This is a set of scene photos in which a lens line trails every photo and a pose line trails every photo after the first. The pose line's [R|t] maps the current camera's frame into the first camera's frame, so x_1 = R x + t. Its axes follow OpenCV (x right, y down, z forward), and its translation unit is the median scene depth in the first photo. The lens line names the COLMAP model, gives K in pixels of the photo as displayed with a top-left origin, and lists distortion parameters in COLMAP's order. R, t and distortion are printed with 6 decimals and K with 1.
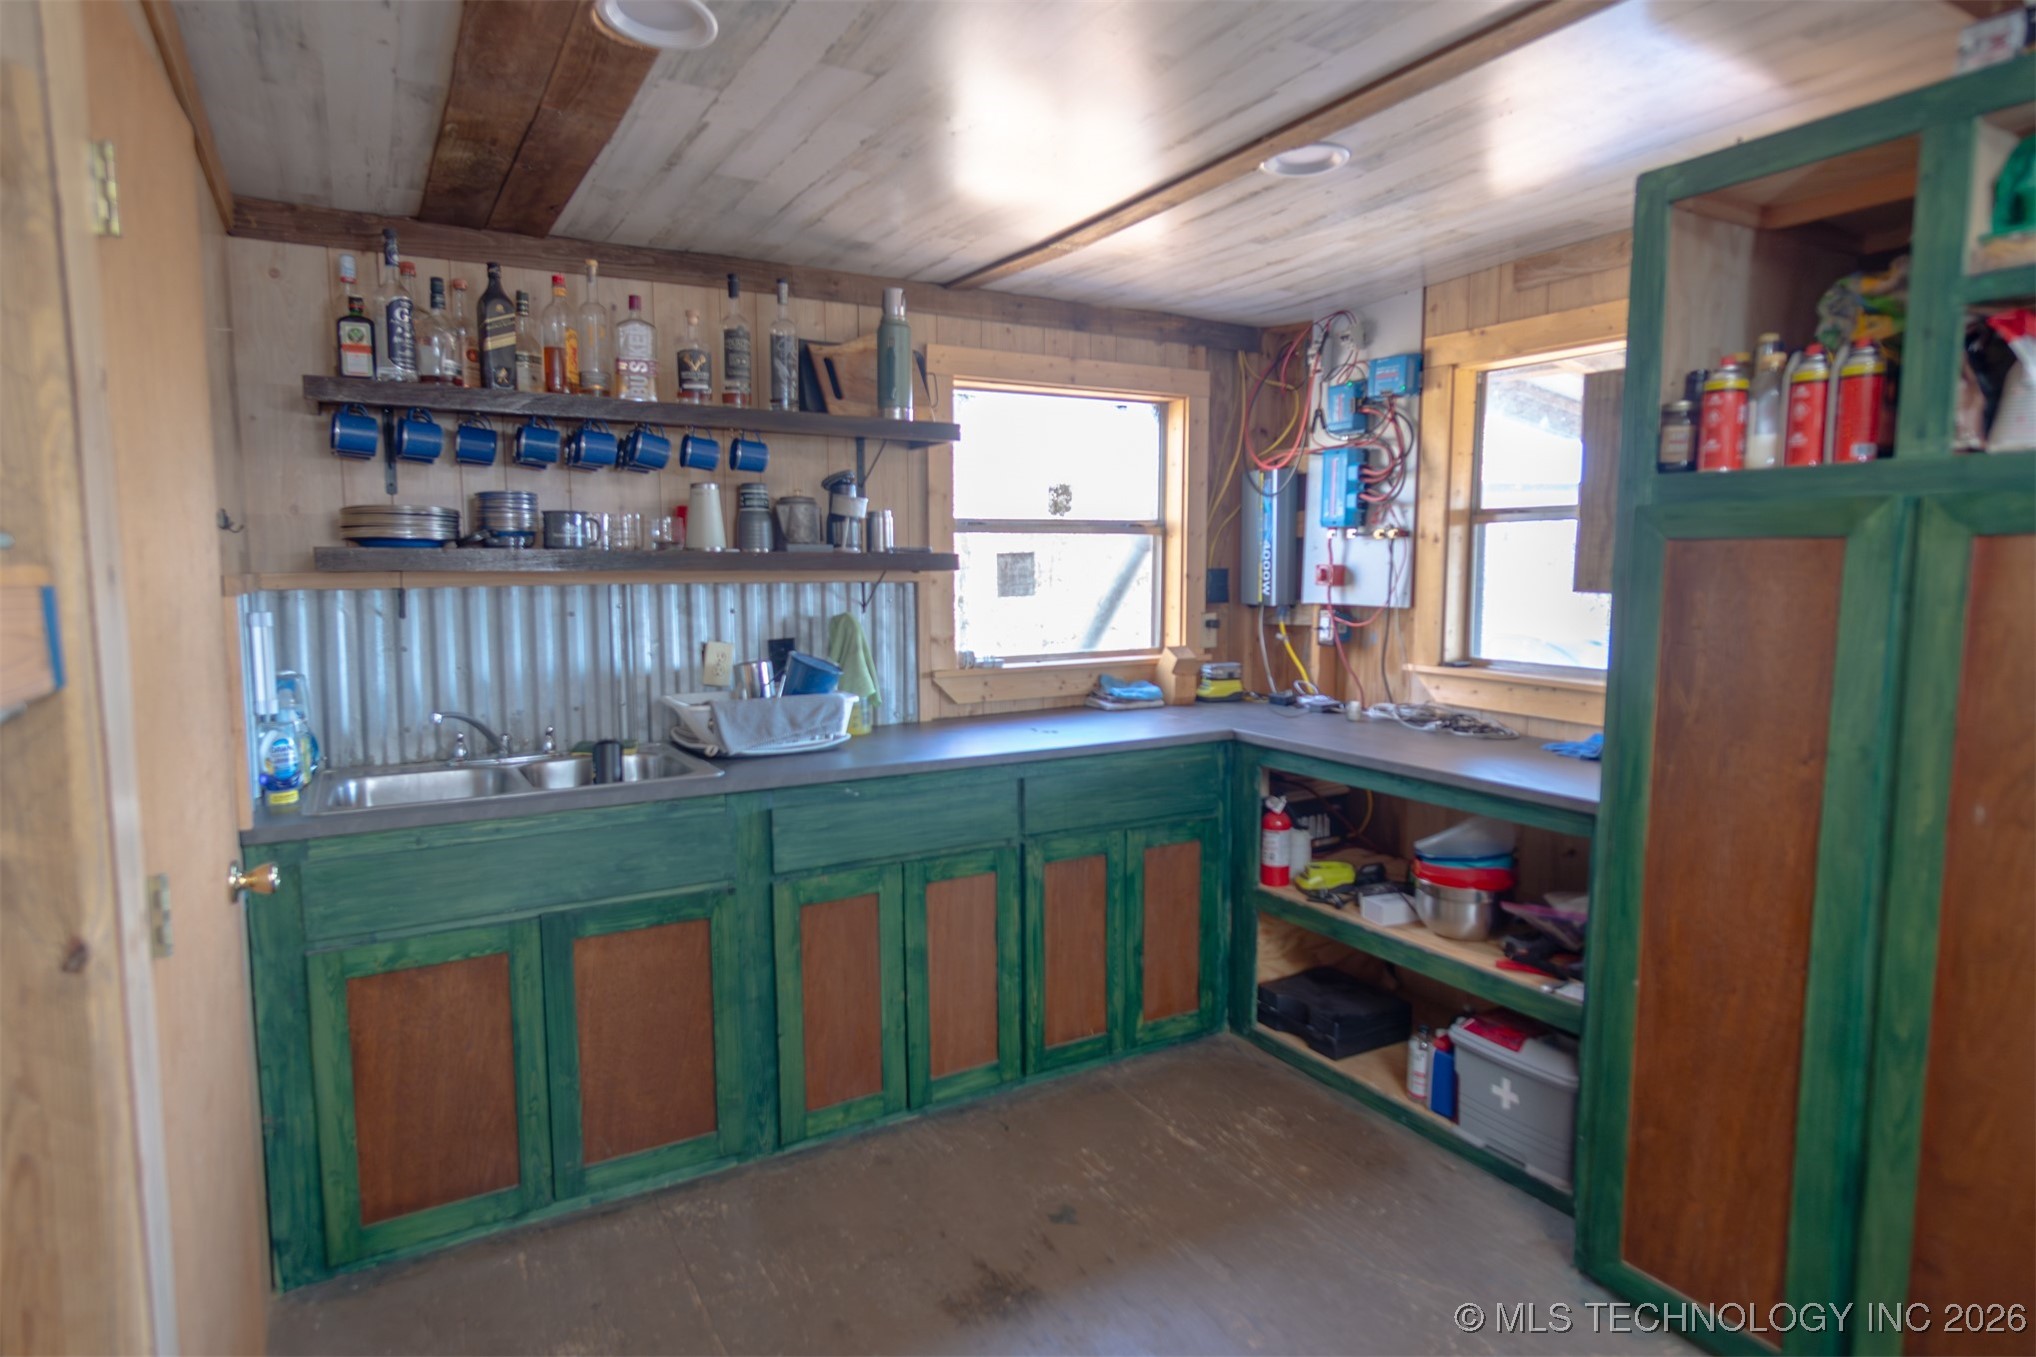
lens RADIAL K [[1111.0, 0, 1006.8], [0, 1111.0, 675.5], [0, 0, 1]] dist [-0.016892, 0.000070]
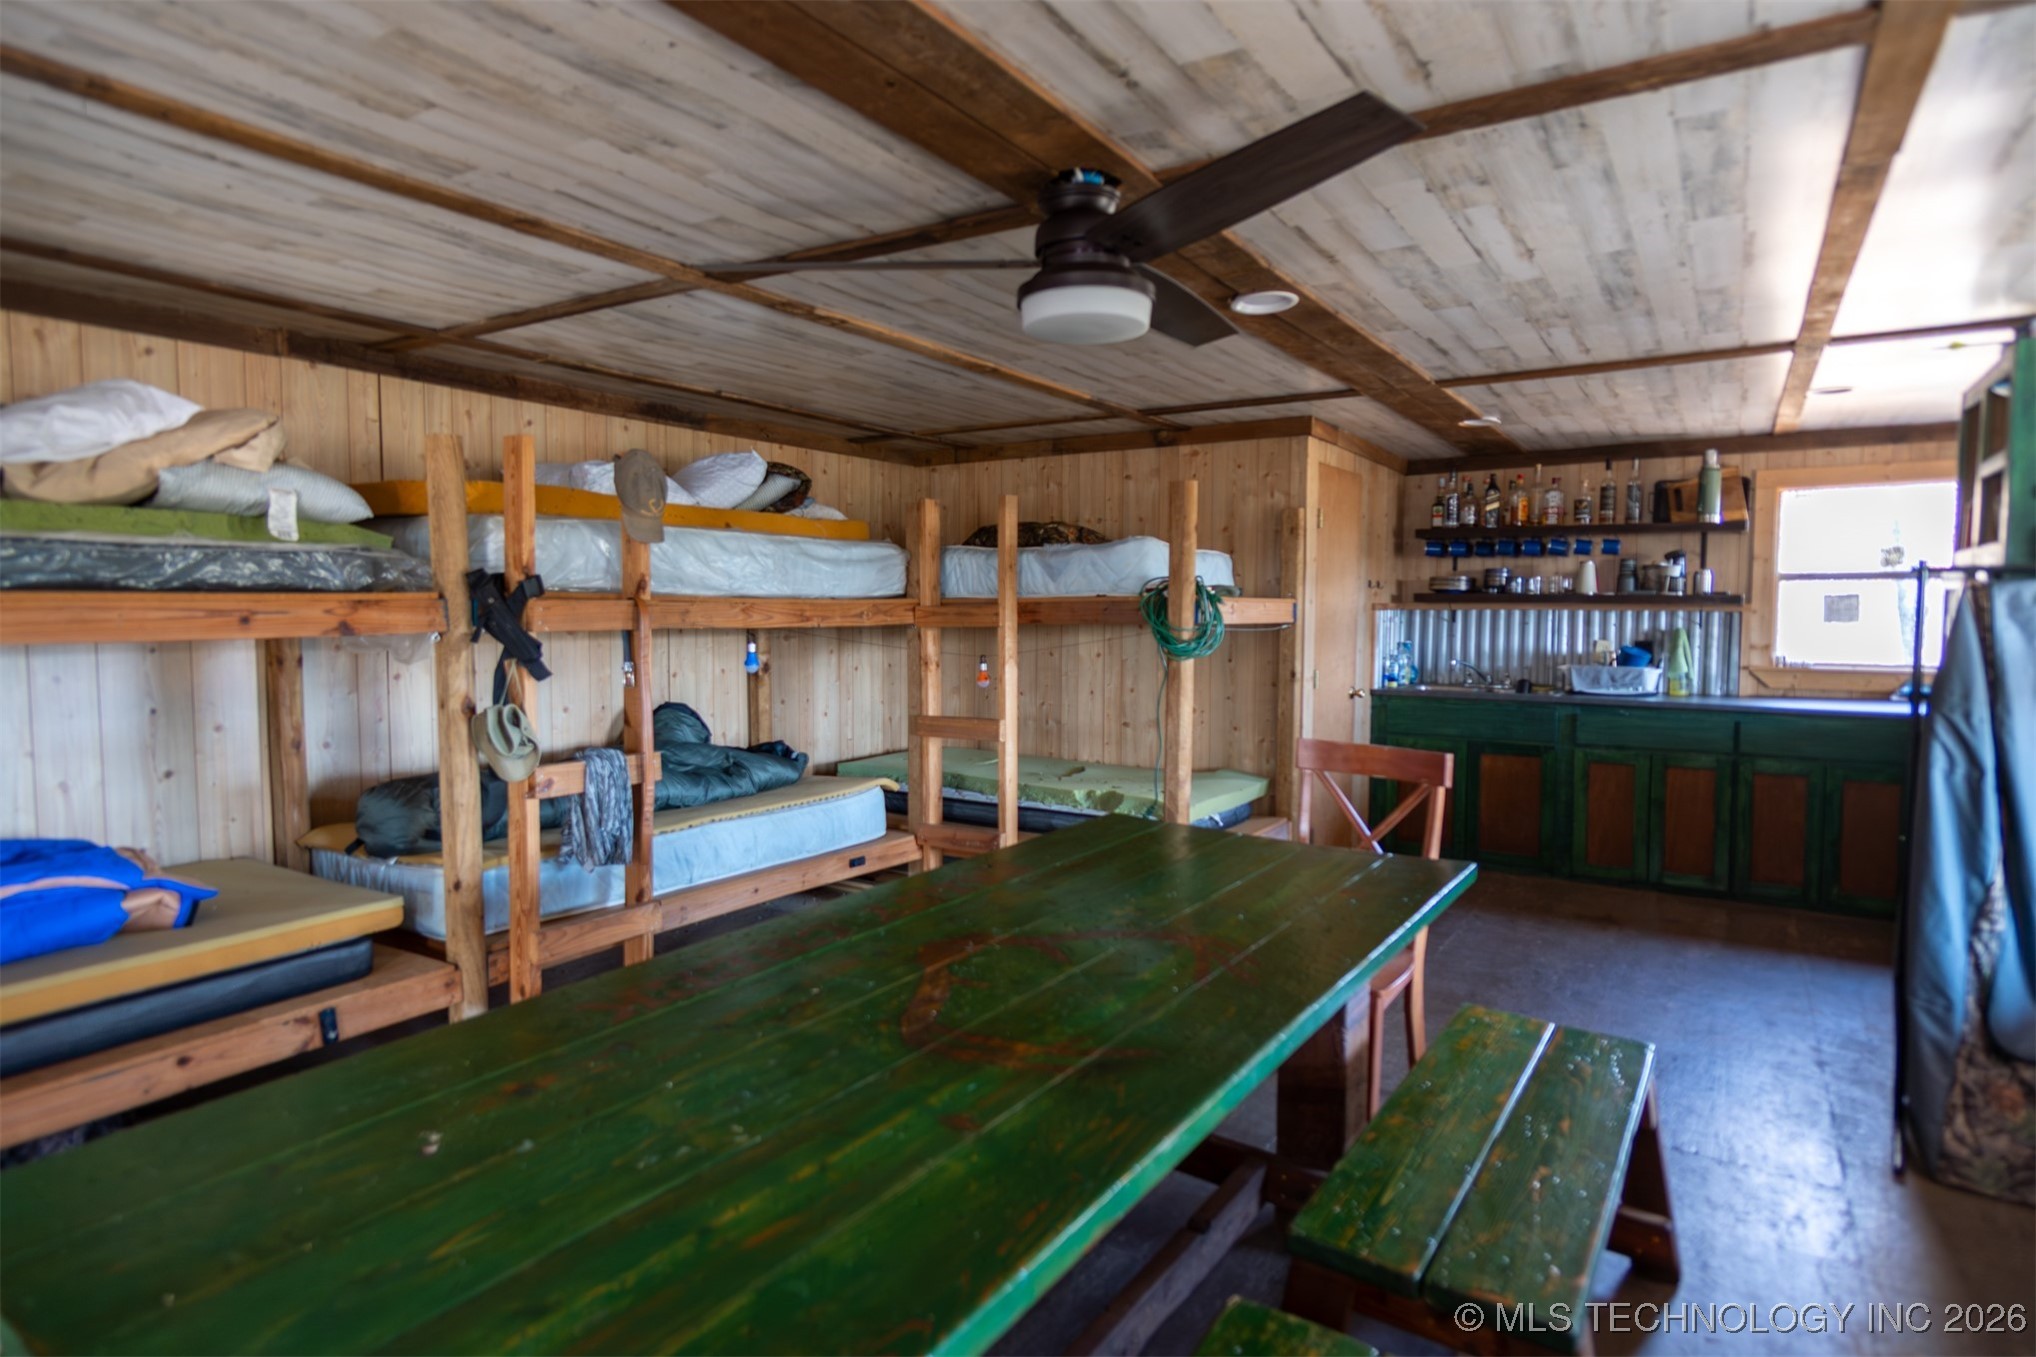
lens RADIAL K [[1111.0, 0, 1006.8], [0, 1111.0, 675.5], [0, 0, 1]] dist [-0.016892, 0.000070]
pose [[0.444030, 0.060230, -0.893985, 1.084757], [-0.093463, 0.995409, 0.020642, 0.095155], [0.891124, 0.074389, 0.447621, -0.853555]]
